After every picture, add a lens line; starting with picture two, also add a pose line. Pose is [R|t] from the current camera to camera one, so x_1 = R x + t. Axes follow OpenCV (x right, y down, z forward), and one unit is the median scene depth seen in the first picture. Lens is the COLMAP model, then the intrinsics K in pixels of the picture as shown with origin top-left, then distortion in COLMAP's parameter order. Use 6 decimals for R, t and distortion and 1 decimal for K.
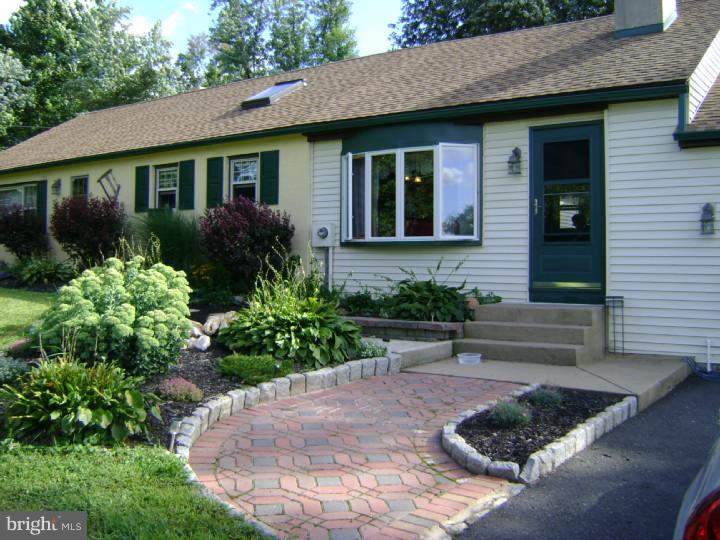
lens RADIAL K [[751.5, 0, 359.4], [0, 751.5, 256.4], [0, 0, 1]] dist [-0.154970, 0.109475]
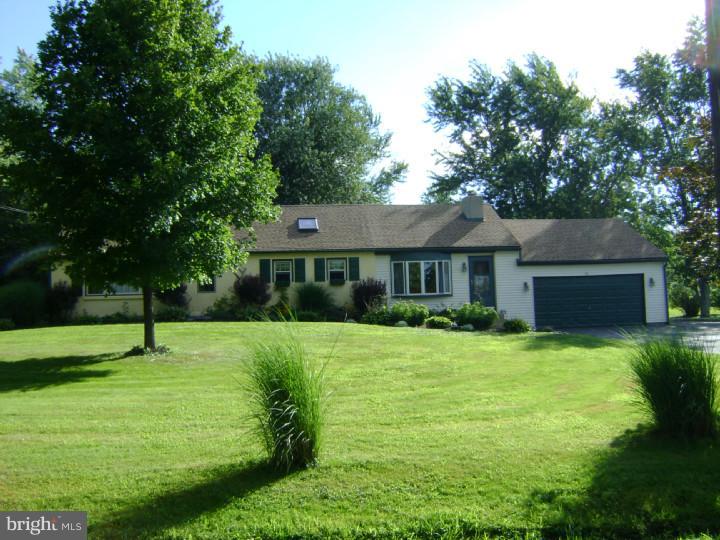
lens RADIAL K [[751.5, 0, 359.4], [0, 751.5, 256.4], [0, 0, 1]] dist [-0.154970, 0.109475]
pose [[0.721896, 0.040582, 0.690810, -1.873709], [0.036474, 0.994660, -0.096548, 0.088334], [-0.691039, 0.094894, 0.716561, -0.739792]]
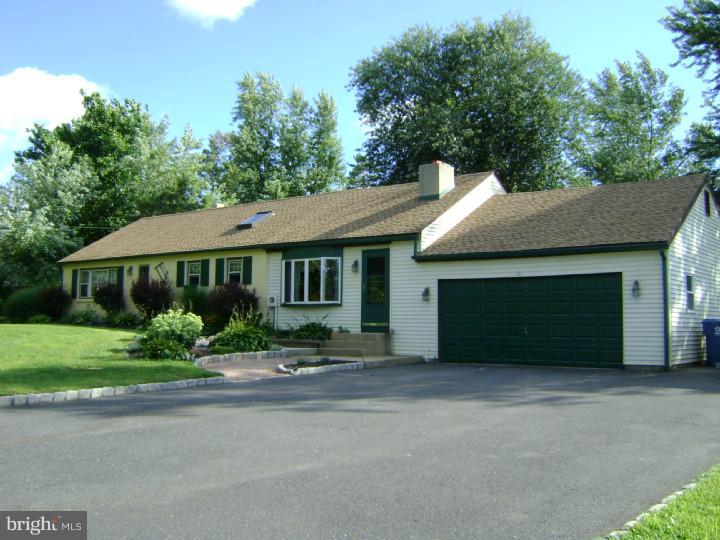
lens RADIAL K [[751.5, 0, 359.4], [0, 751.5, 256.4], [0, 0, 1]] dist [-0.154970, 0.109475]
pose [[0.999243, 0.000202, -0.038895, 0.264642], [-0.003497, 0.996404, -0.084661, 0.022432], [0.038738, 0.084733, 0.995650, -0.988559]]
